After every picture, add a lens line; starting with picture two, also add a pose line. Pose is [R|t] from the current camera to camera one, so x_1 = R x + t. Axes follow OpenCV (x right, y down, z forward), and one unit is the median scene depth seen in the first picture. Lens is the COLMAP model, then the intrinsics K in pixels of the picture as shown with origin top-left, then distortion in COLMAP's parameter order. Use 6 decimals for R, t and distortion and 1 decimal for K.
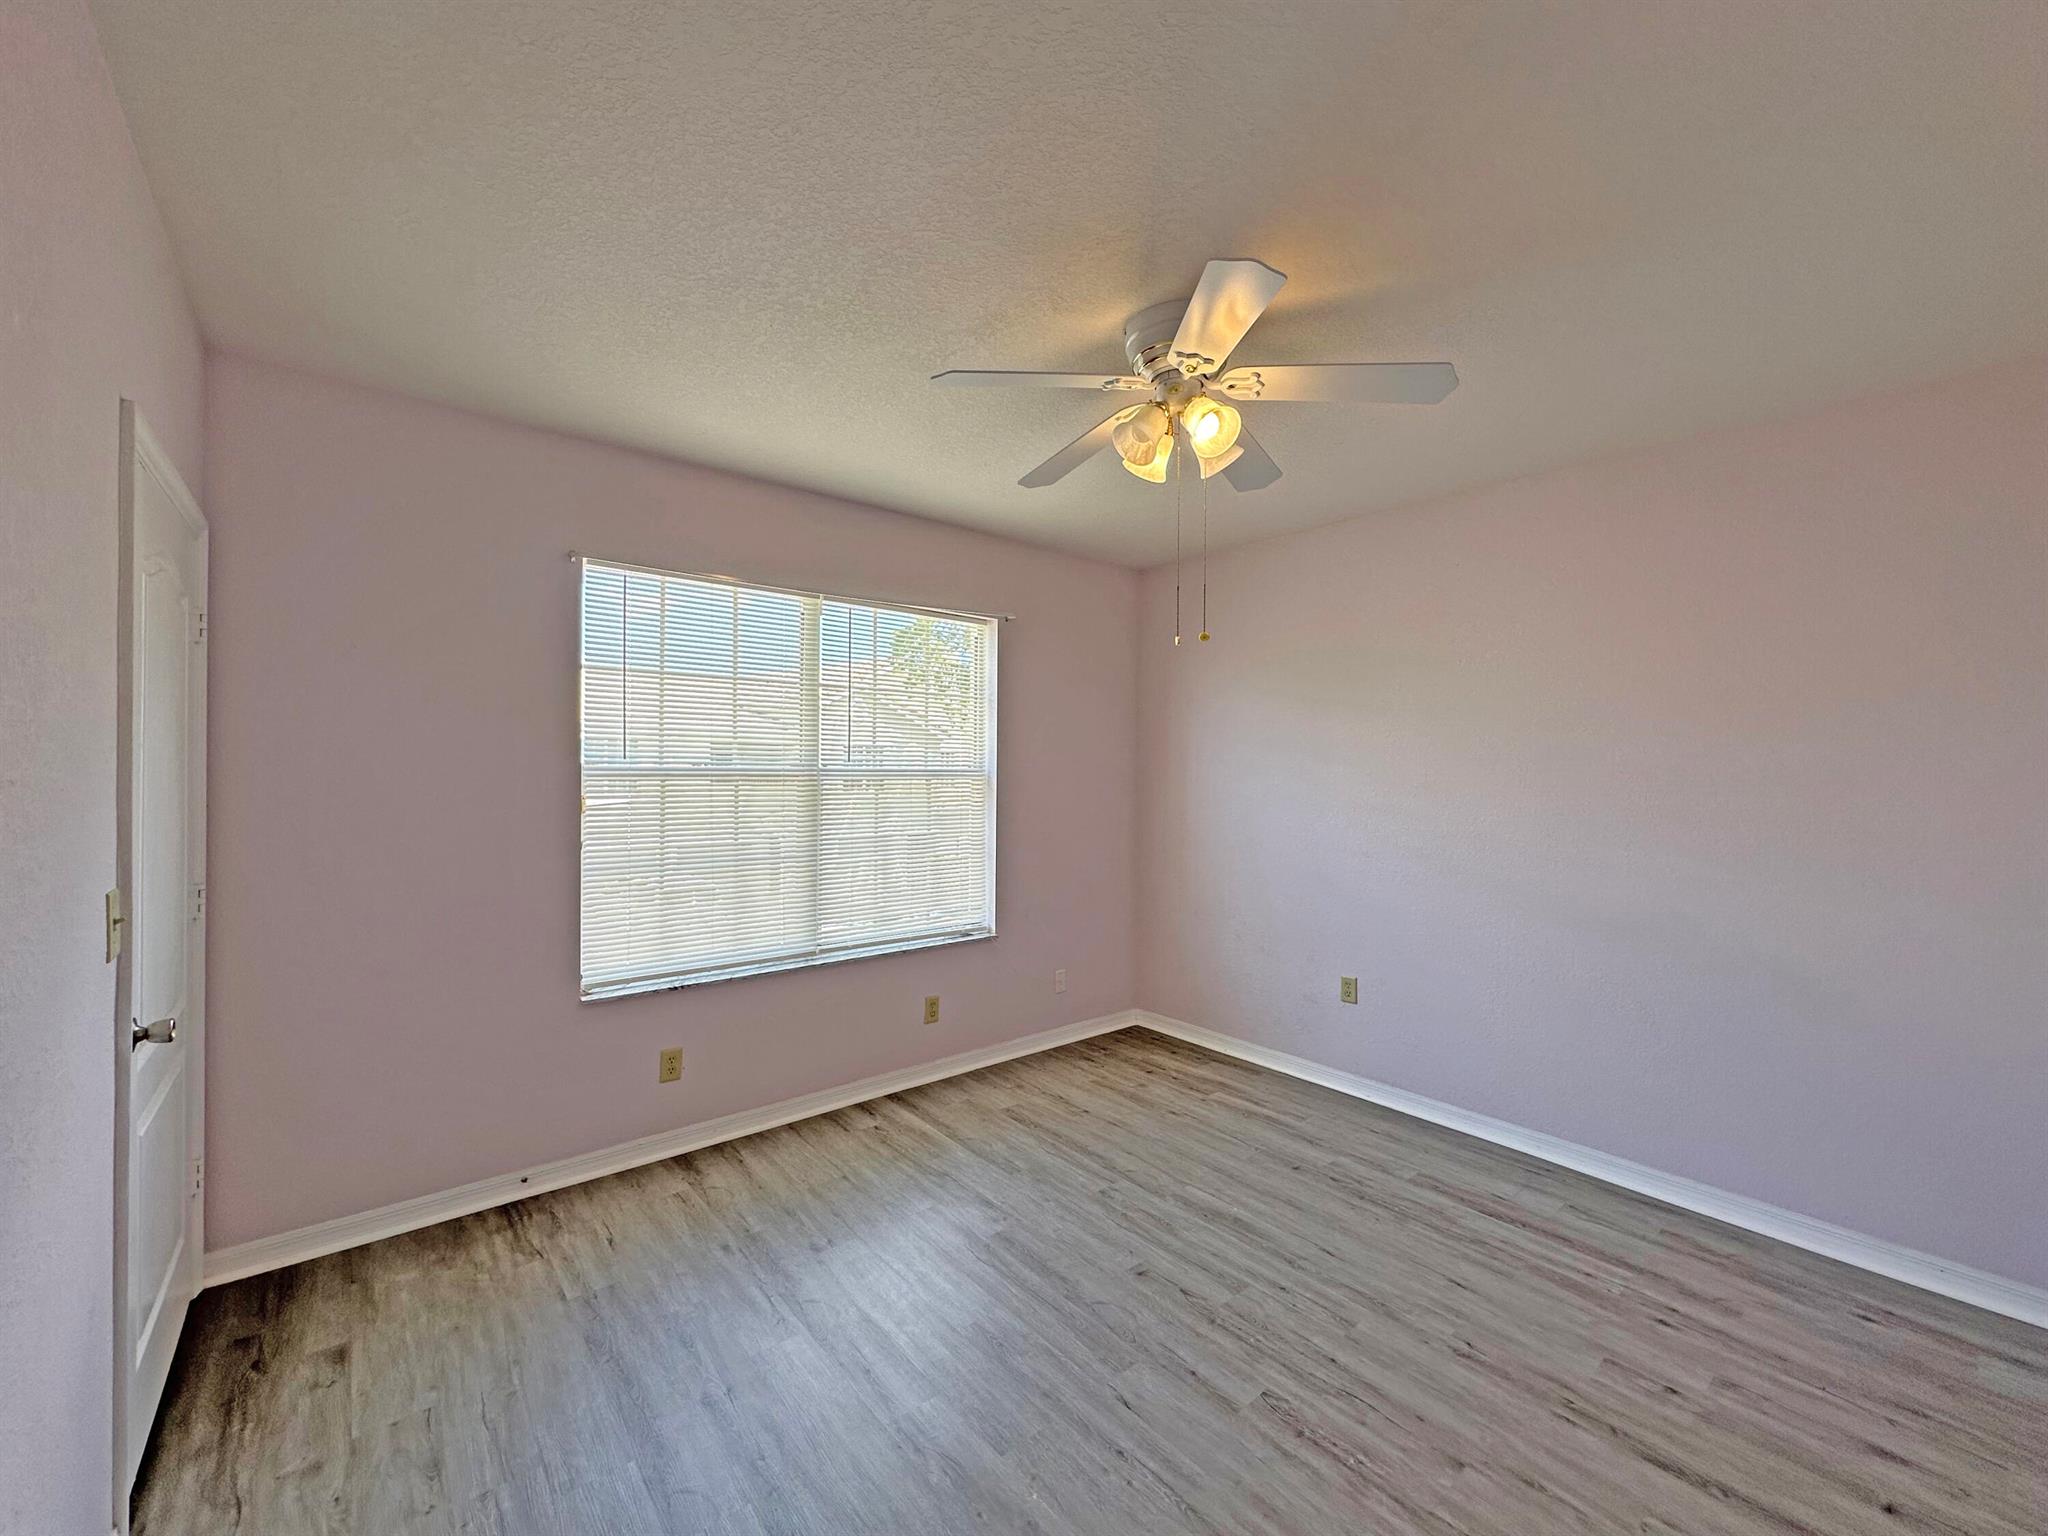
lens RADIAL K [[815.1, 0, 1023.5], [0, 815.1, 769.7], [0, 0, 1]] dist [-0.003121, 0.001225]
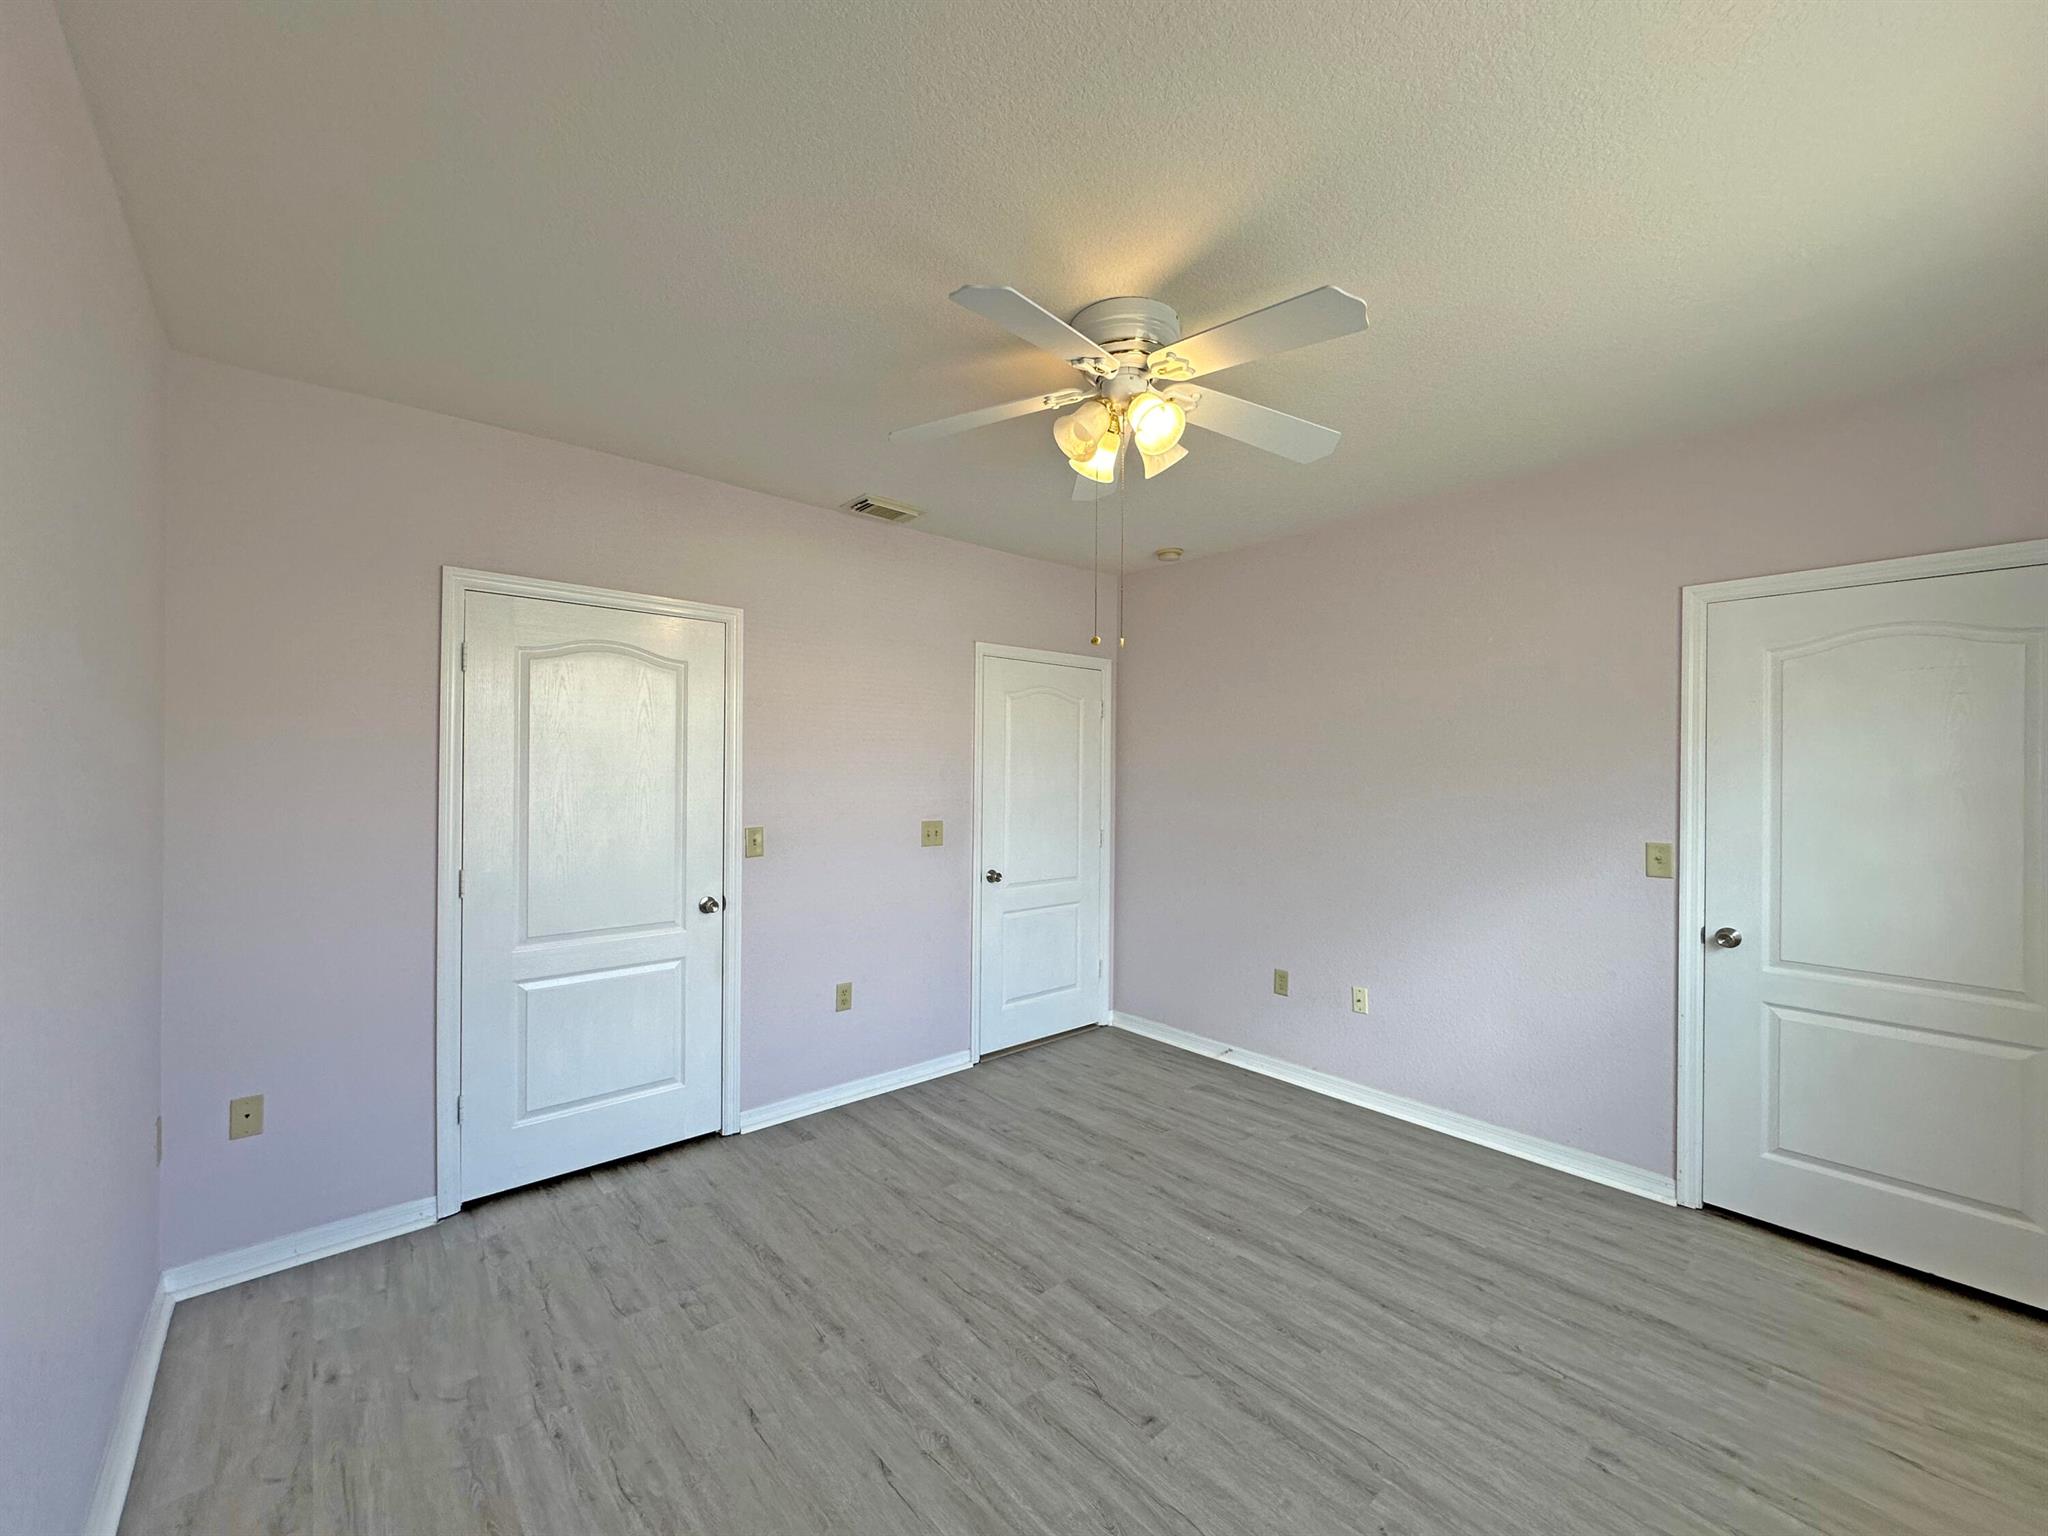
lens RADIAL K [[815.1, 0, 1024.9], [0, 815.1, 769.9], [0, 0, 1]] dist [-0.003121, 0.001225]
pose [[-0.999472, -0.017474, -0.027389, 0.332128], [-0.017427, 0.999846, -0.001955, -0.000425], [0.027419, -0.001477, -0.999623, 1.989982]]
